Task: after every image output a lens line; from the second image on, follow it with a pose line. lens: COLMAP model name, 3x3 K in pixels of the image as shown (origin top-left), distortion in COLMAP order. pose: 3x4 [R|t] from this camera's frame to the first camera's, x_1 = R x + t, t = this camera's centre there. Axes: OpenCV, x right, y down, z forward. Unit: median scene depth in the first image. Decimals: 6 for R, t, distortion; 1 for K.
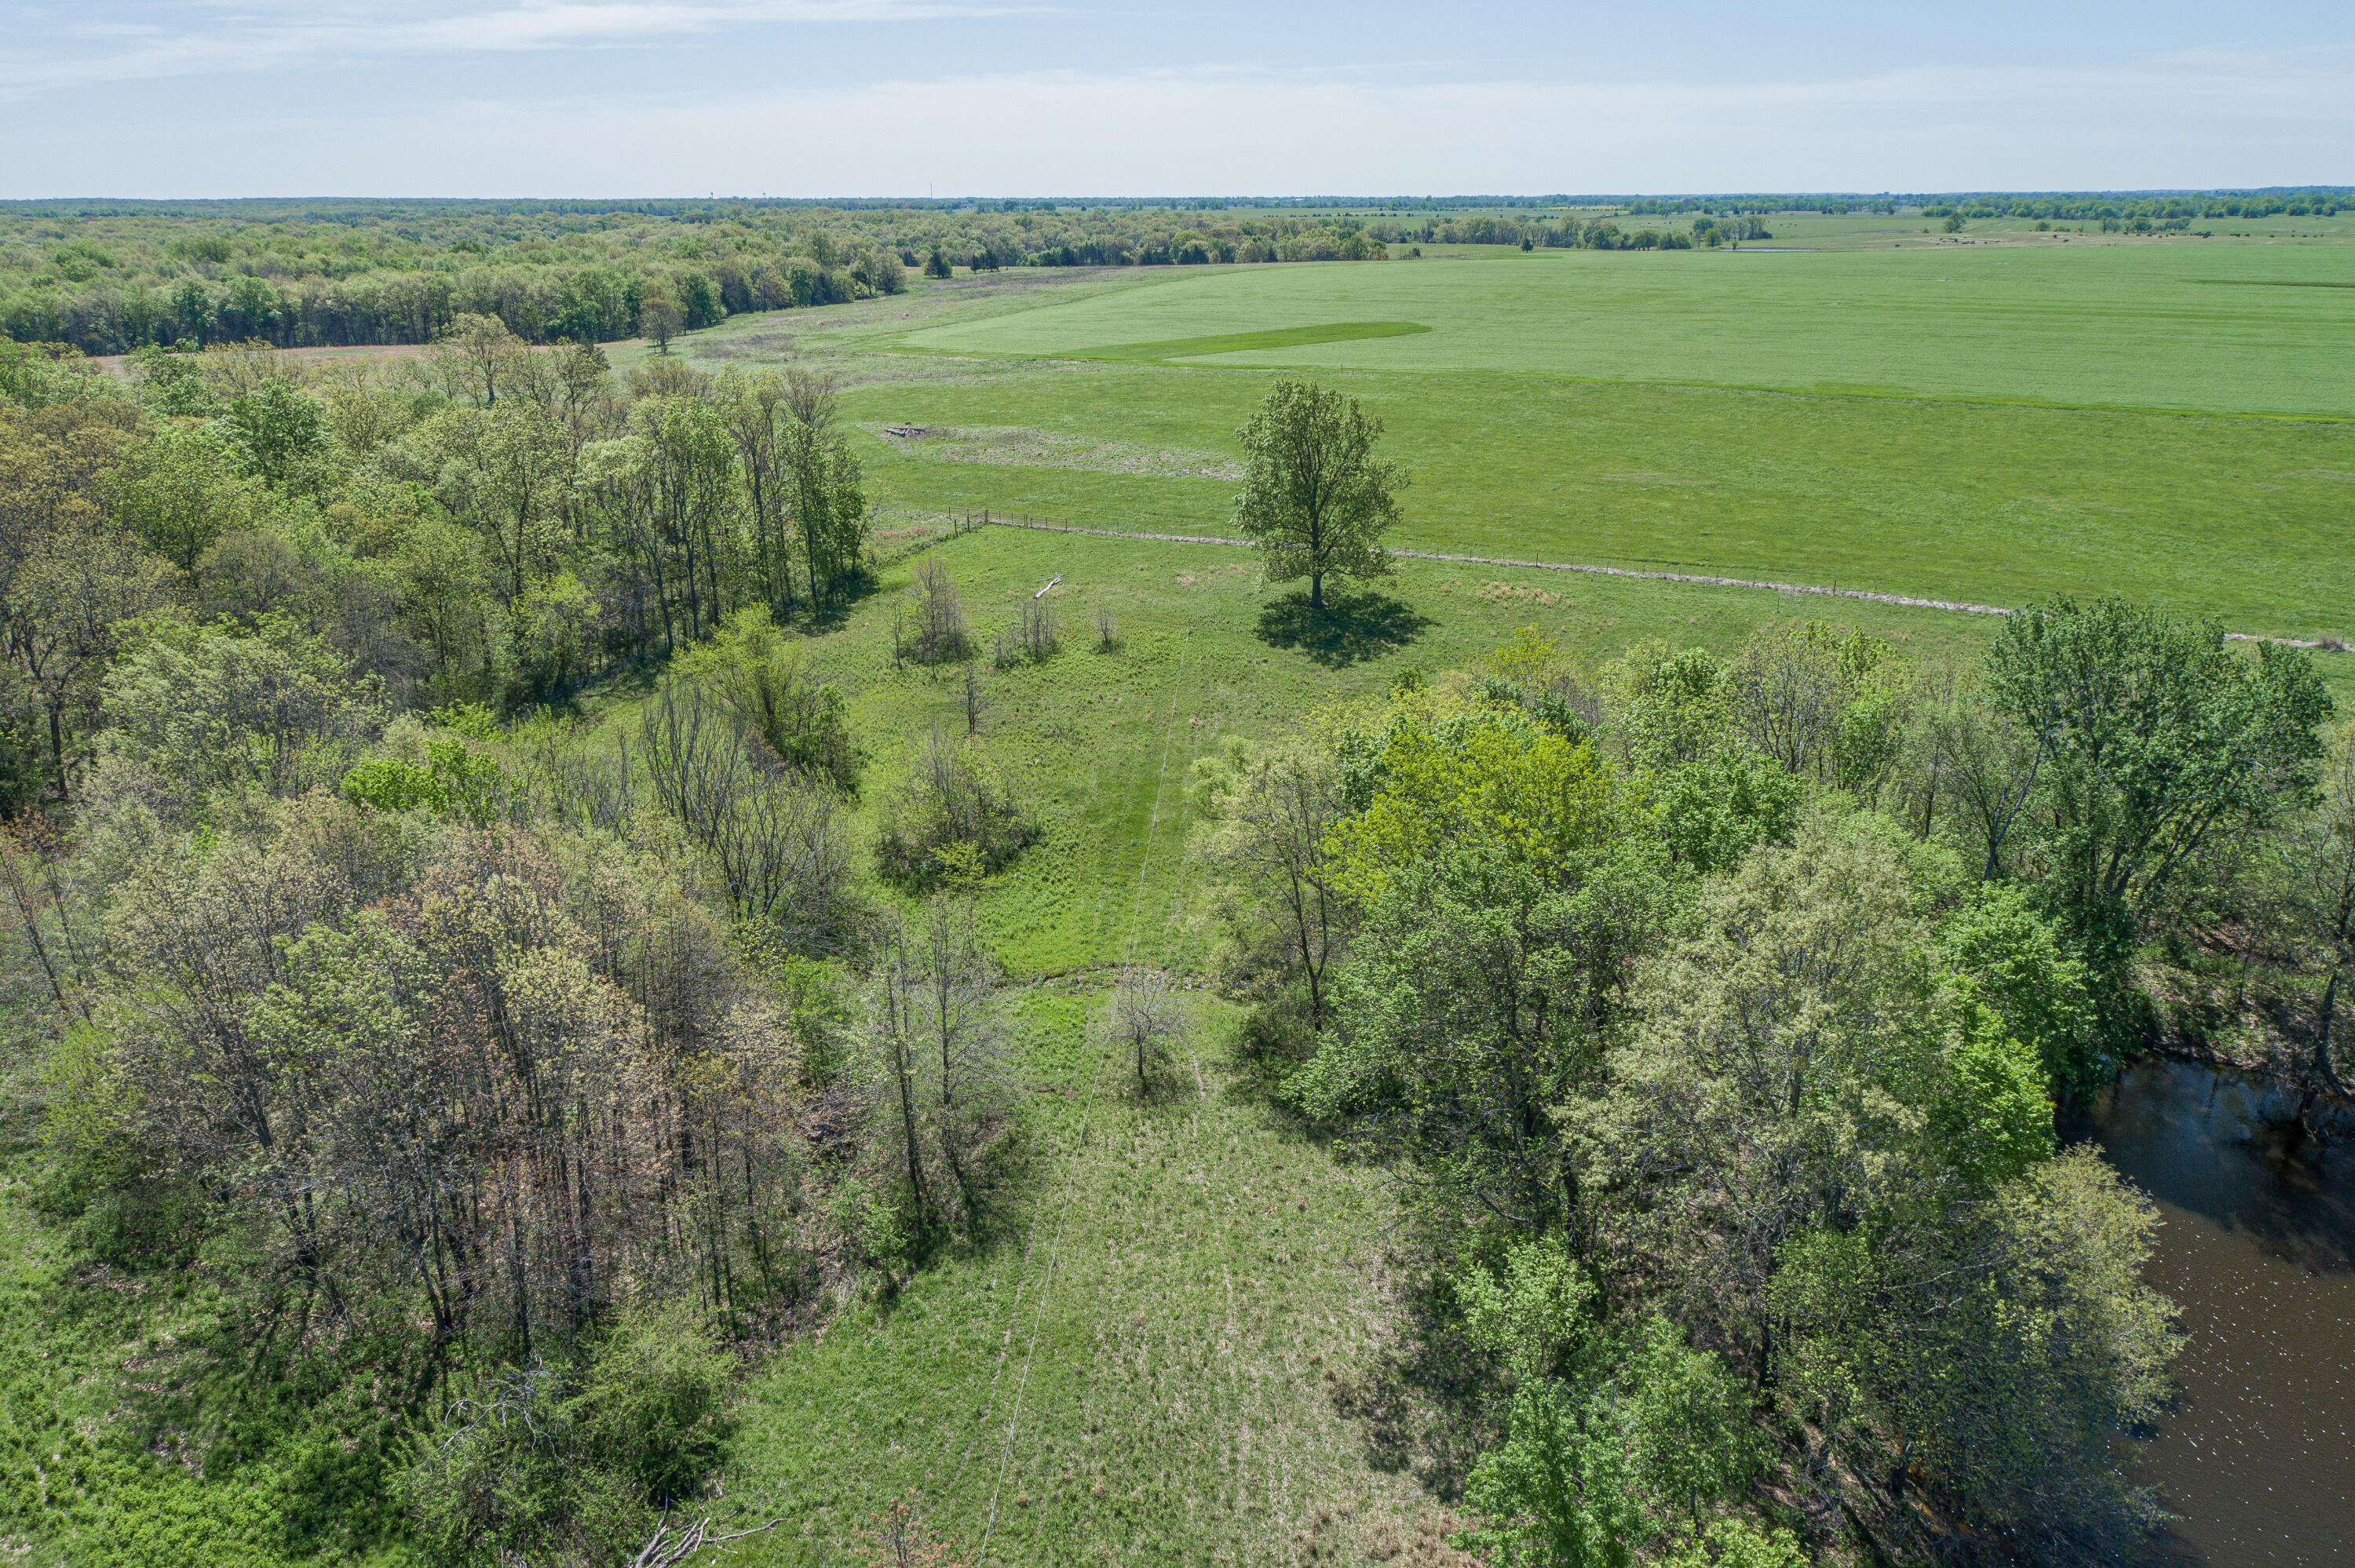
lens RADIAL K [[1577.8, 0, 1167.7], [0, 1577.8, 765.1], [0, 0, 1]] dist [0.000669, 0.005565]
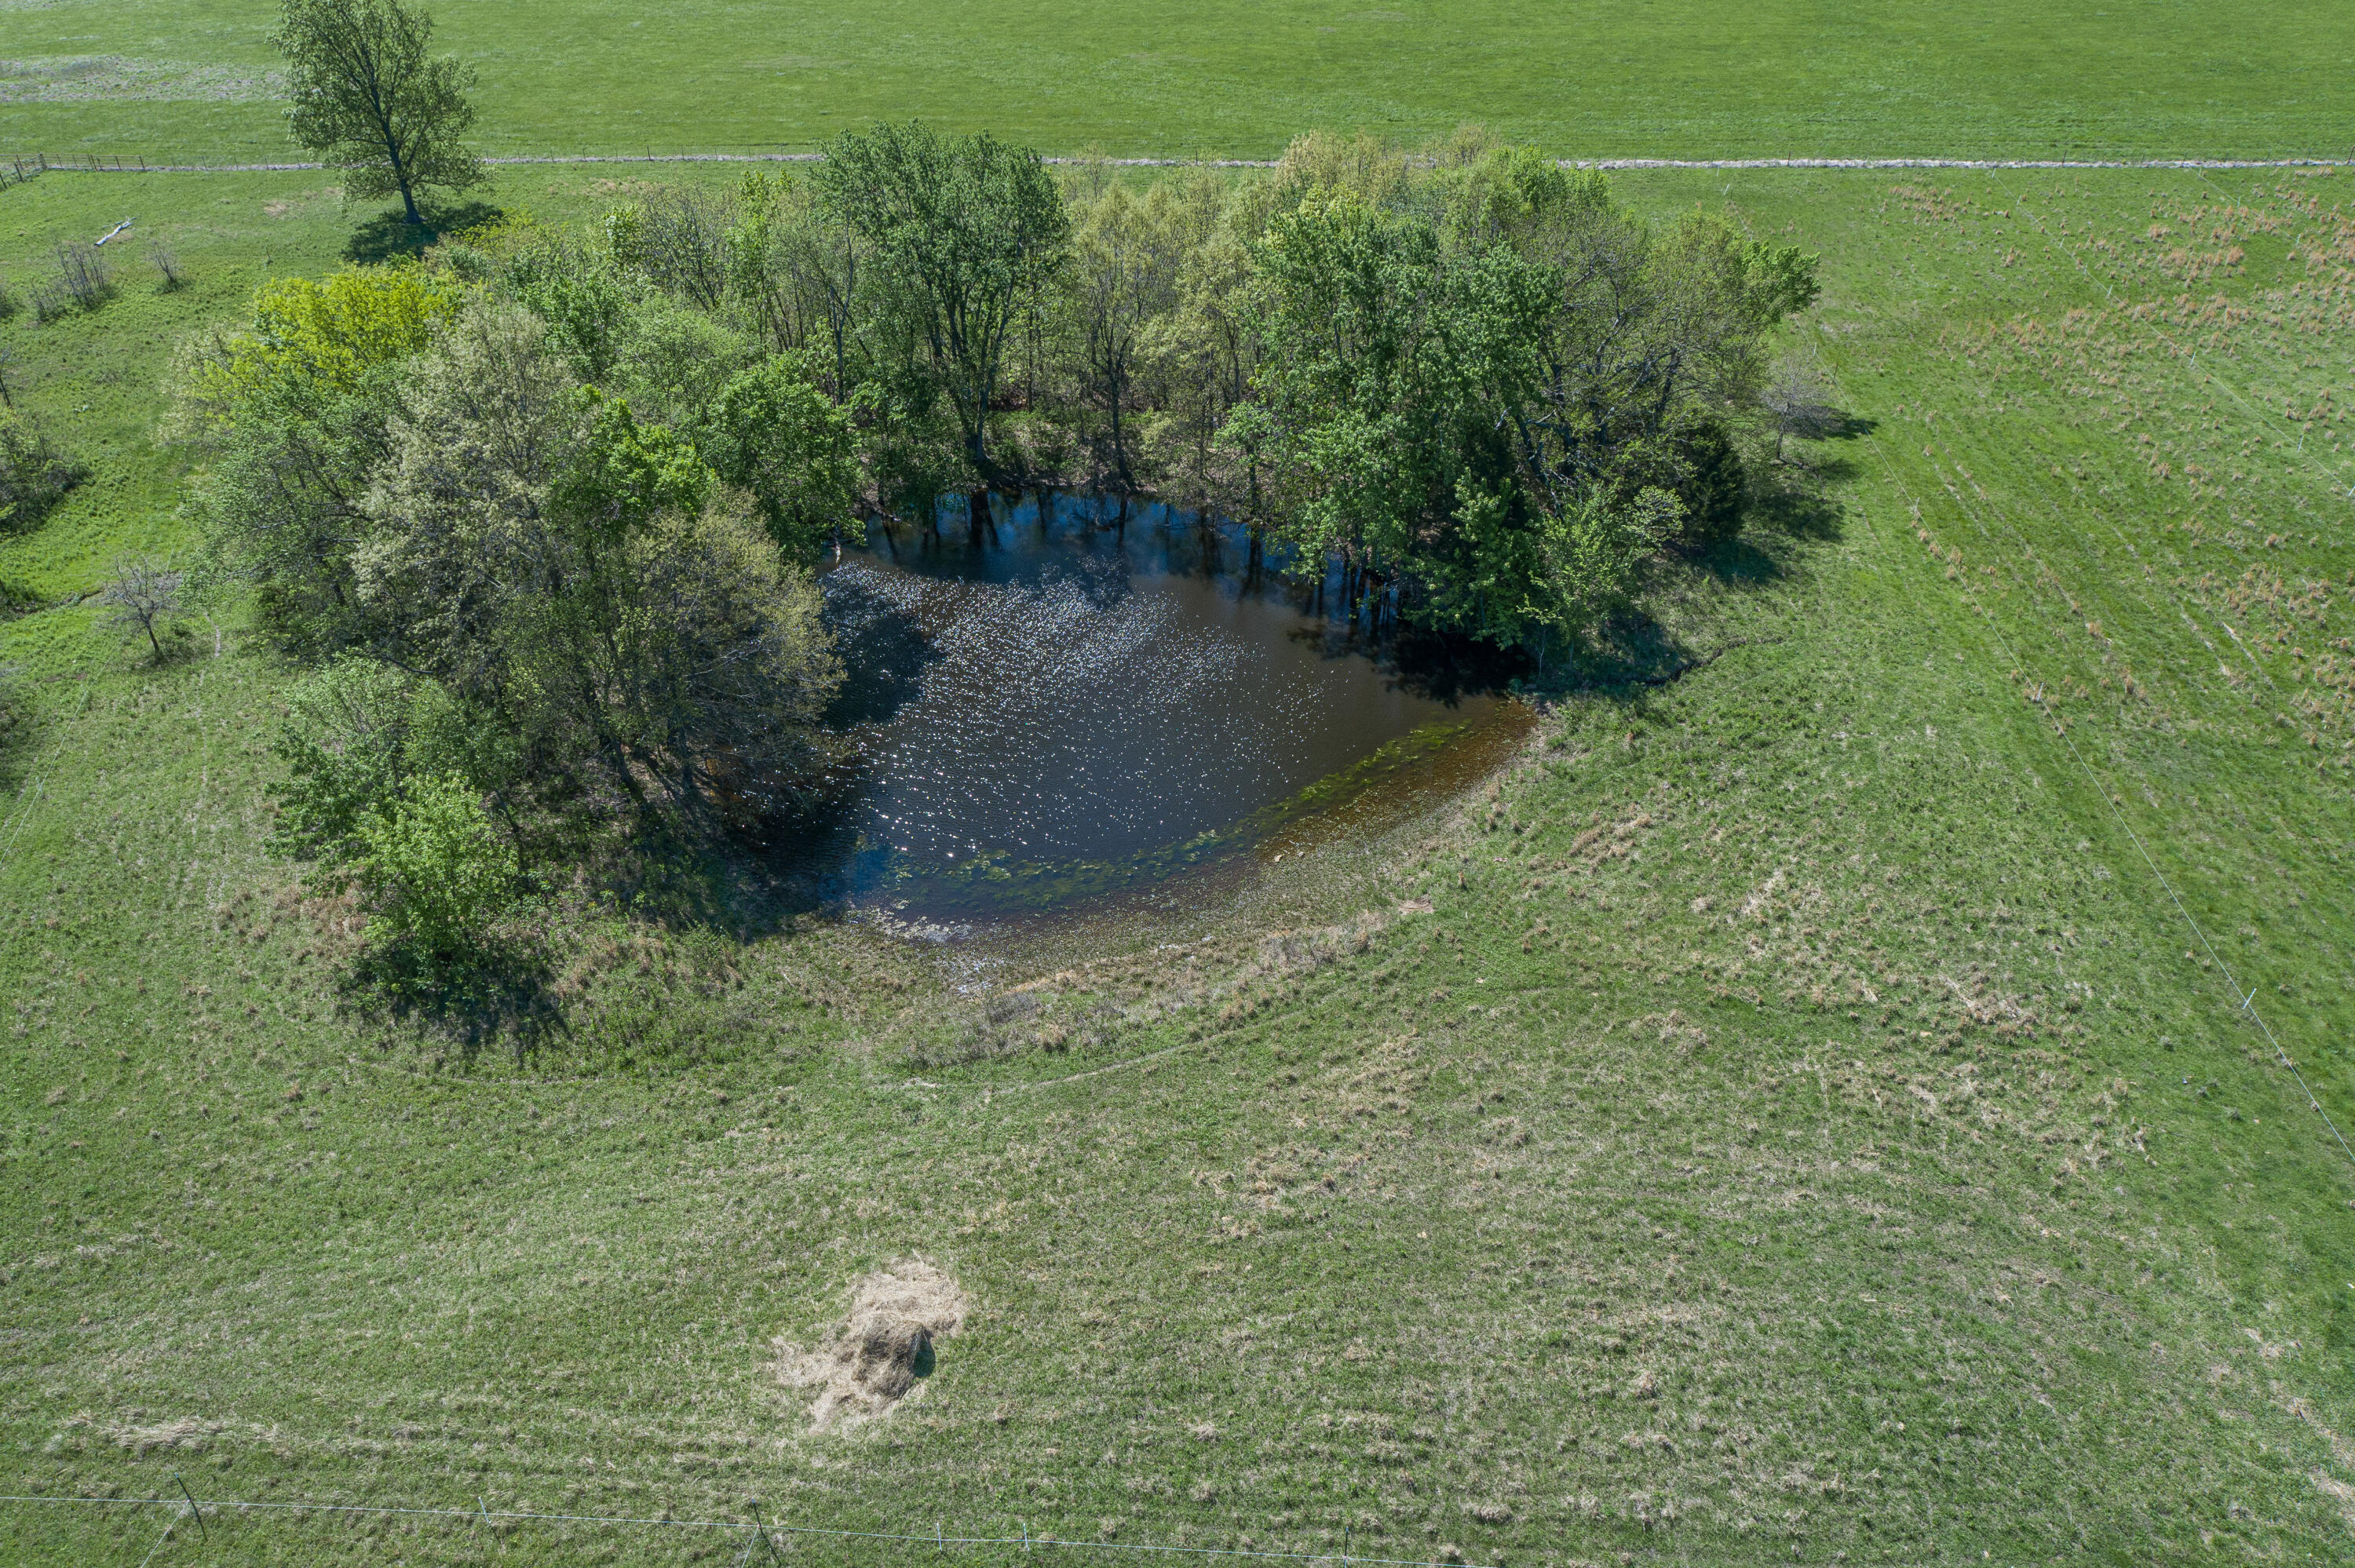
lens RADIAL K [[1627.4, 0, 1177.5], [0, 1627.4, 784.0], [0, 0, 1]] dist [-0.012712, 0.020808]
pose [[0.923193, -0.216040, 0.317870, 0.145736], [0.140443, 0.959494, 0.244228, 0.060026], [-0.357757, -0.180827, 0.916140, -0.178466]]
